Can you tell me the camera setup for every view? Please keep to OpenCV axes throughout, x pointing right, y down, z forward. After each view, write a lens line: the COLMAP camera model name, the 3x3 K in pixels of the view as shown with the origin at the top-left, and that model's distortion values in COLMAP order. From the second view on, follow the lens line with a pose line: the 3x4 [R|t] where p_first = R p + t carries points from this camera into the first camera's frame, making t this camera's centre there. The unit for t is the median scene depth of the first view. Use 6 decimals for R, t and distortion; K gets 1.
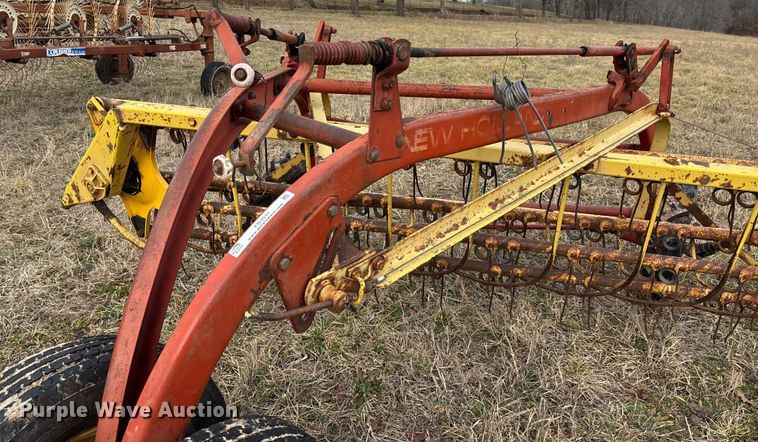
lens RADIAL K [[463.3, 0, 379.0], [0, 463.3, 221.0], [0, 0, 1]] dist [0.049096, -0.037756]
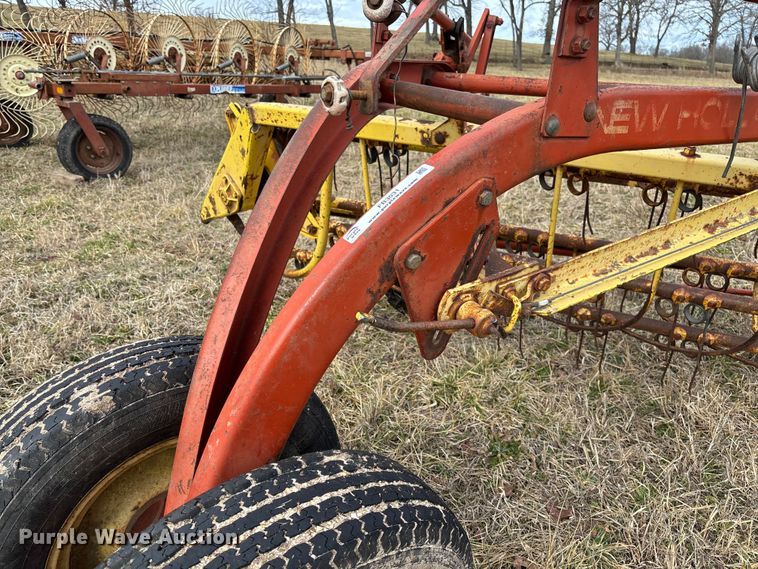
lens RADIAL K [[670.6, 0, 379.0], [0, 670.6, 284.5], [0, 0, 1]] dist [0.068157, -0.088966]
pose [[0.965108, 0.096700, -0.243341, 0.027450], [-0.064137, 0.988302, 0.138366, -0.094996], [0.253875, -0.117931, 0.960021, -0.212361]]
